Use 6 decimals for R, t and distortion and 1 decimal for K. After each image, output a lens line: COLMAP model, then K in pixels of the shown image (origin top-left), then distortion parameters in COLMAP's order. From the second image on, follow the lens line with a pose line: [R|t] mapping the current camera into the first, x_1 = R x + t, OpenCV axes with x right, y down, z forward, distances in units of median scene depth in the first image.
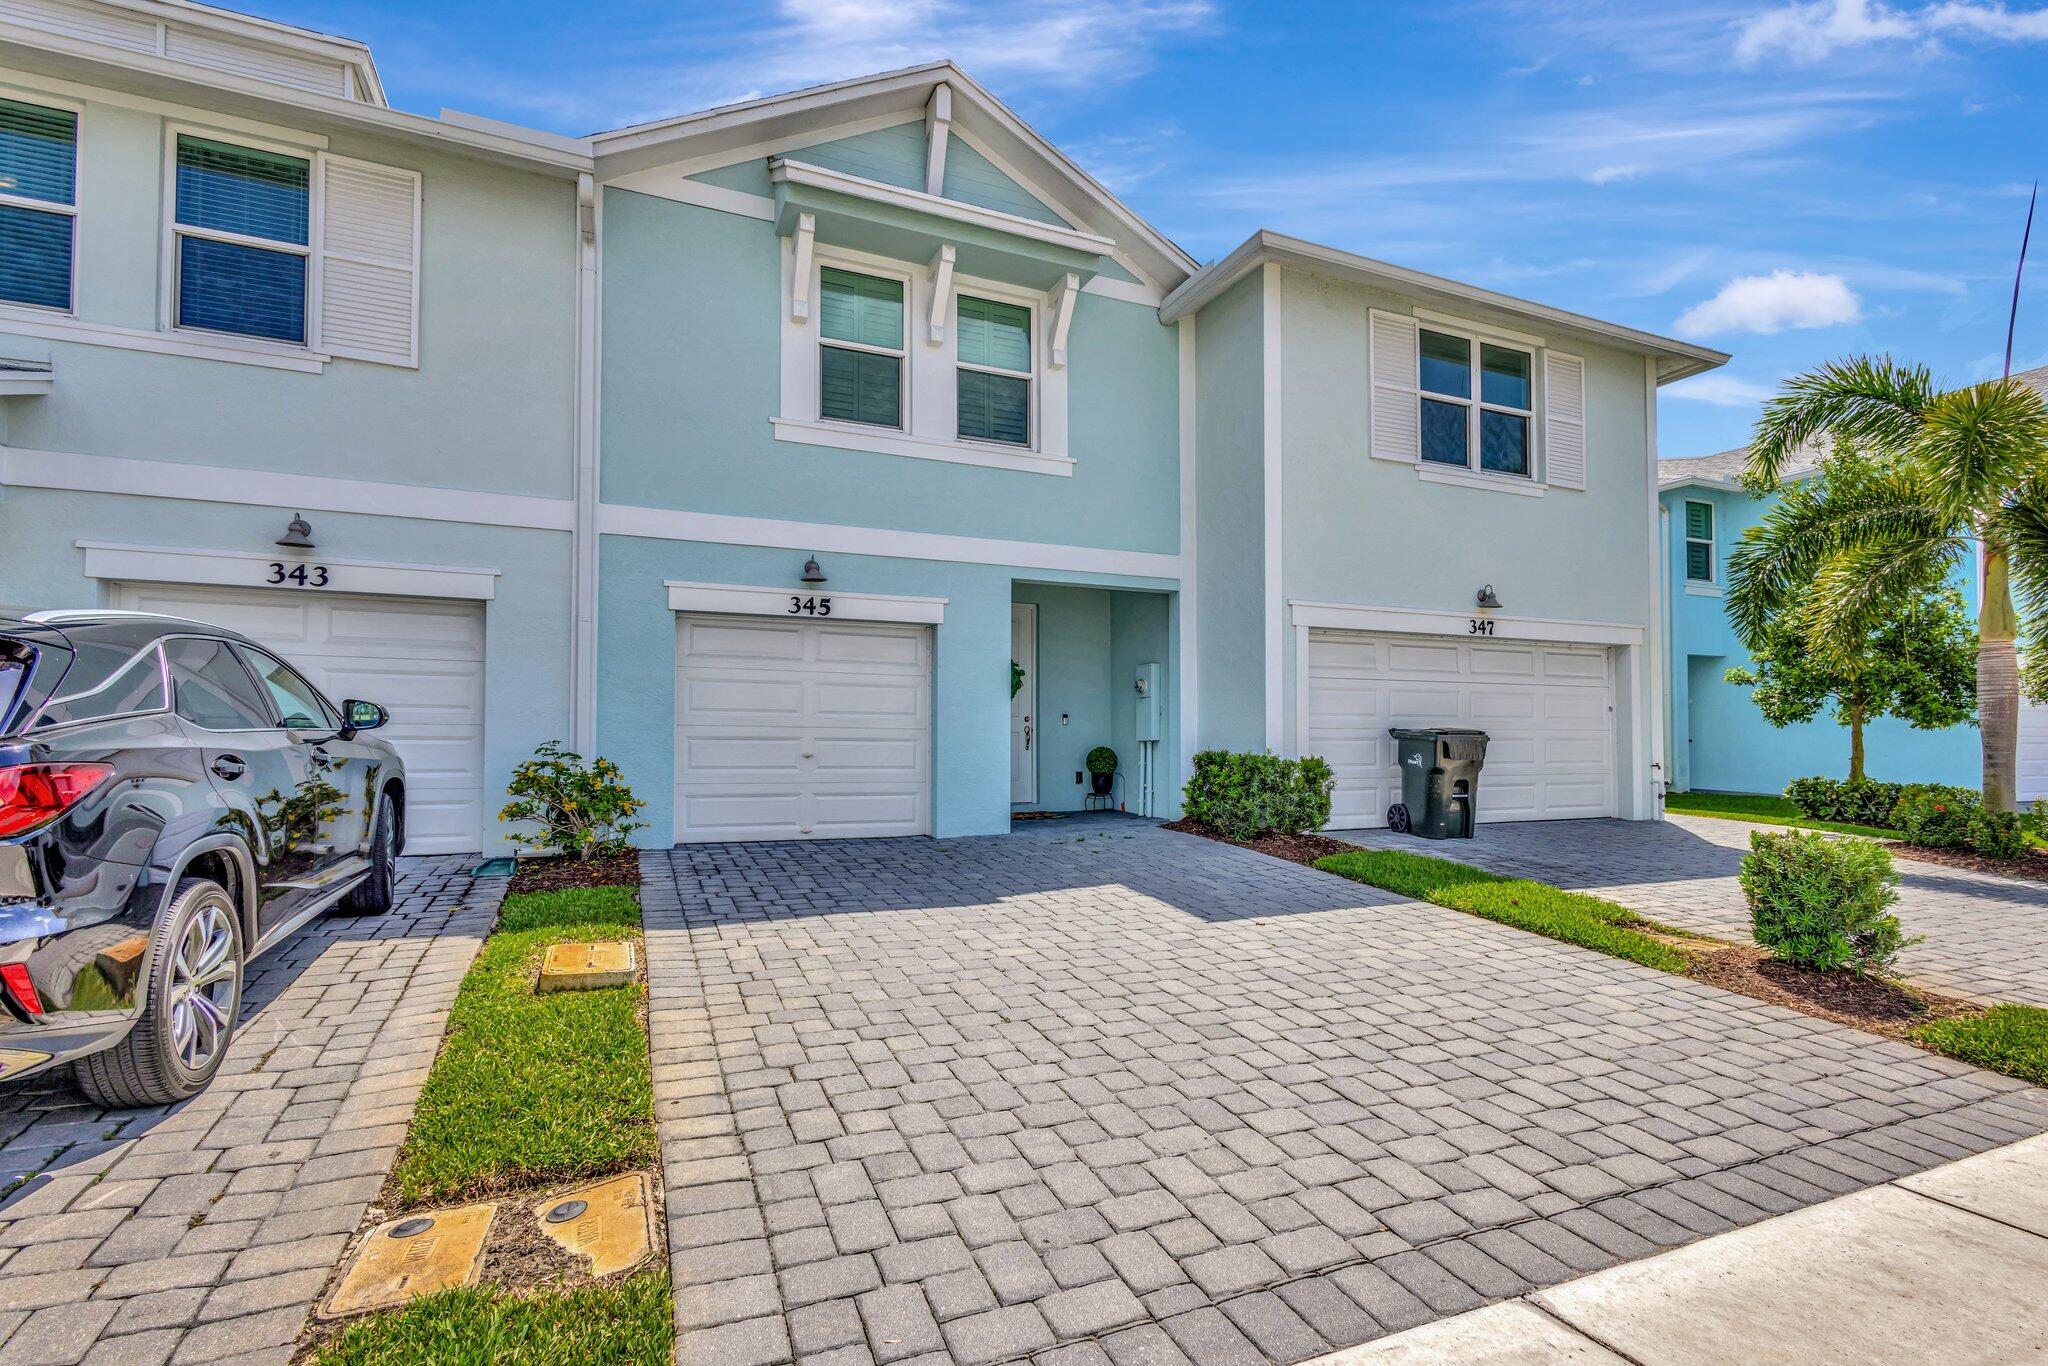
lens RADIAL K [[973.9, 0, 1056.8], [0, 973.9, 682.9], [0, 0, 1]] dist [0.002078, -0.000636]
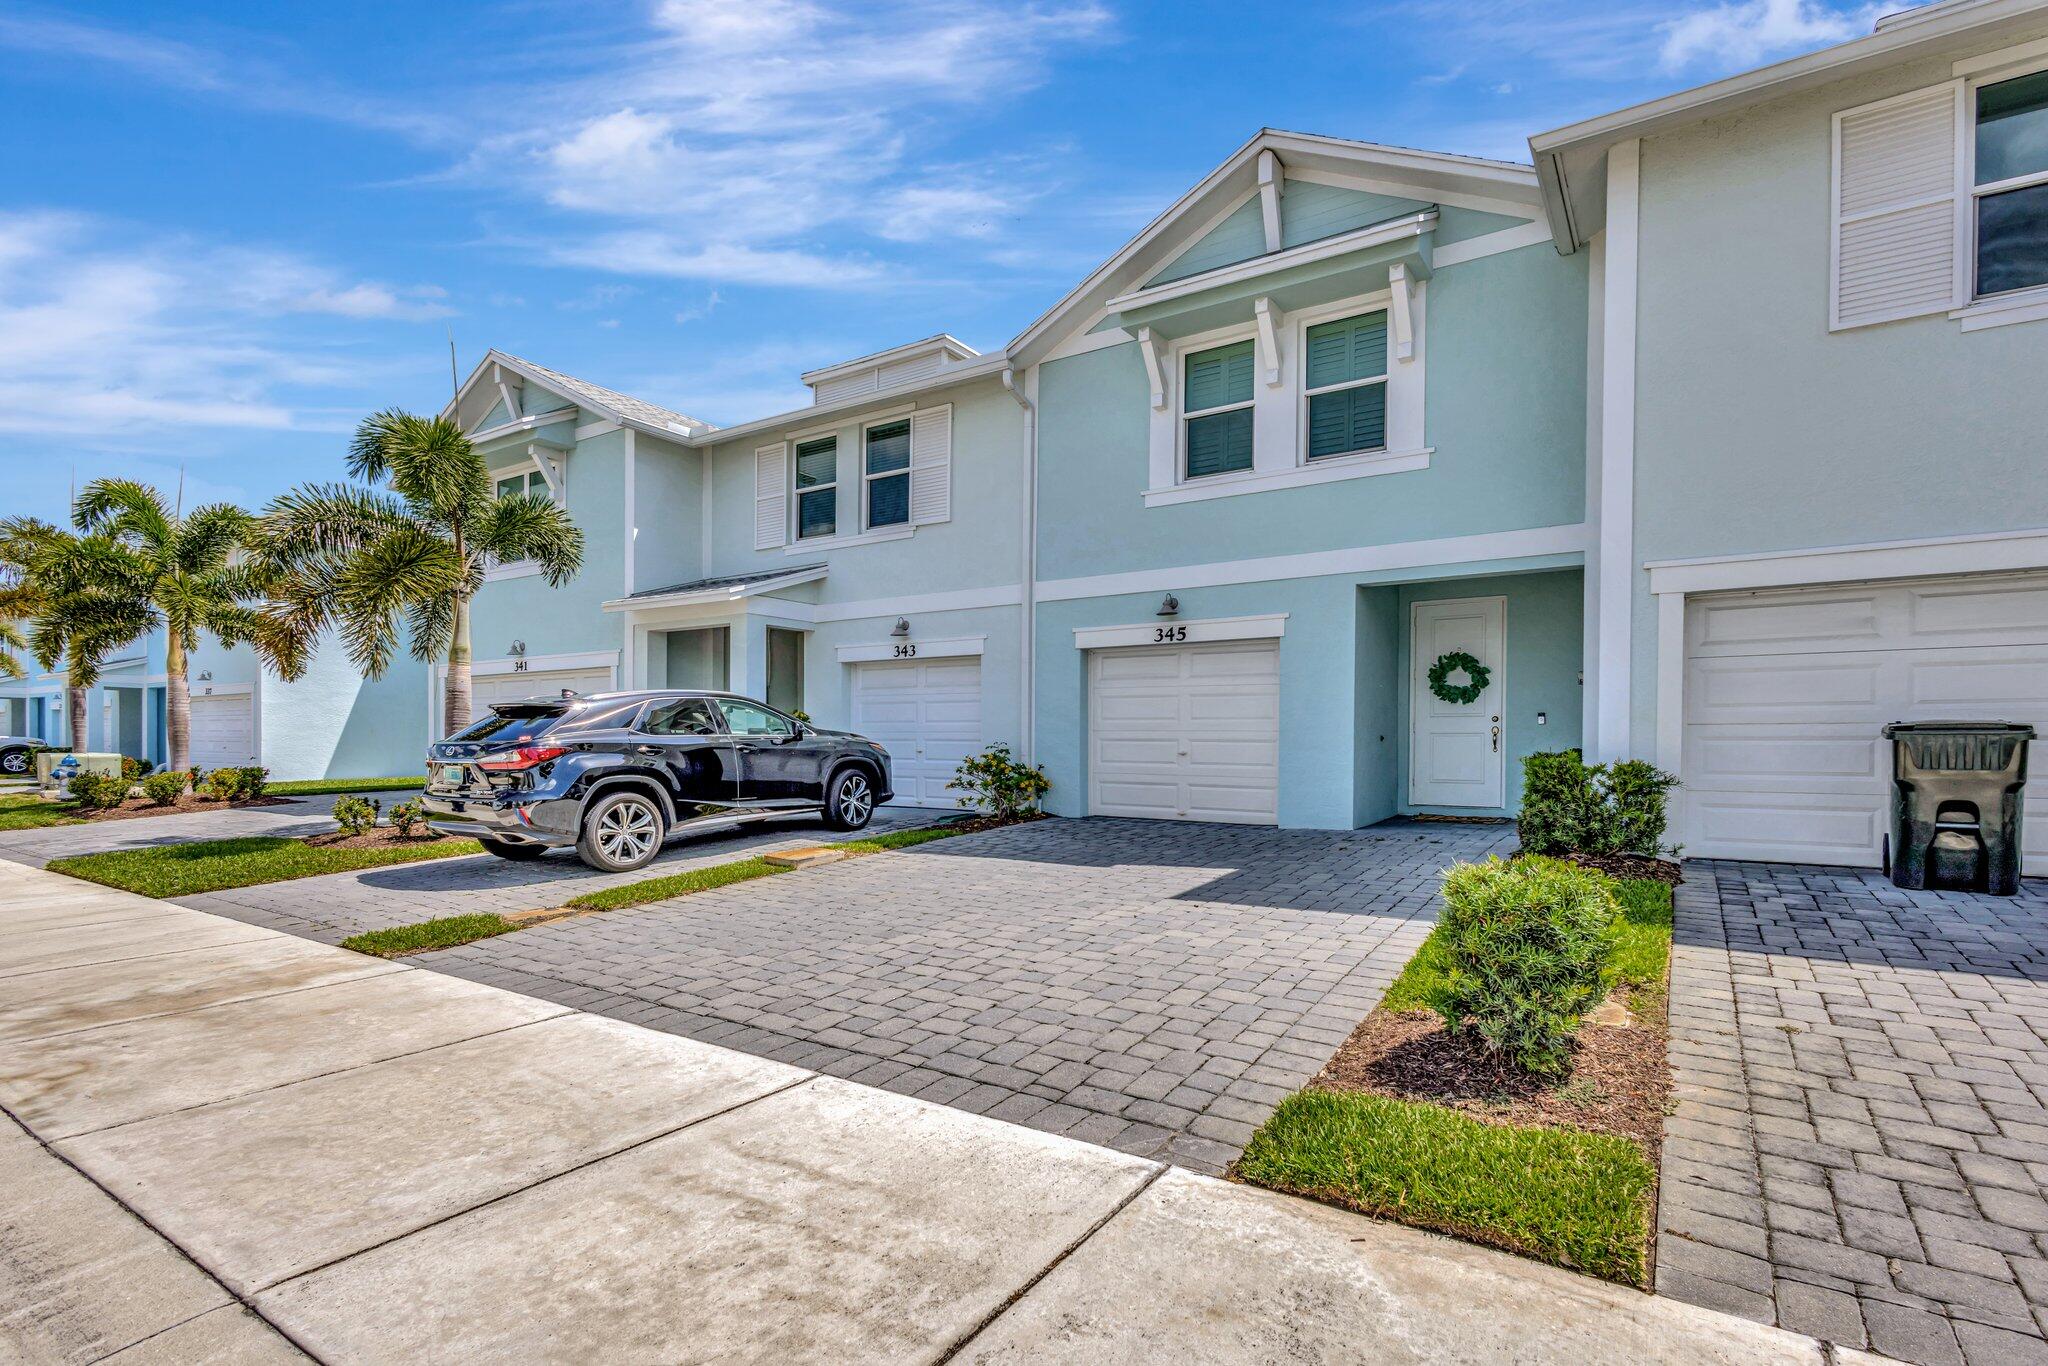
lens RADIAL K [[946.3, 0, 1039.0], [0, 946.3, 700.6], [0, 0, 1]] dist [0.006813, -0.001254]
pose [[0.565484, -0.038534, -0.823859, 0.649516], [0.050094, 0.998668, -0.012327, 0.012788], [0.823237, -0.034300, 0.566661, 0.165523]]
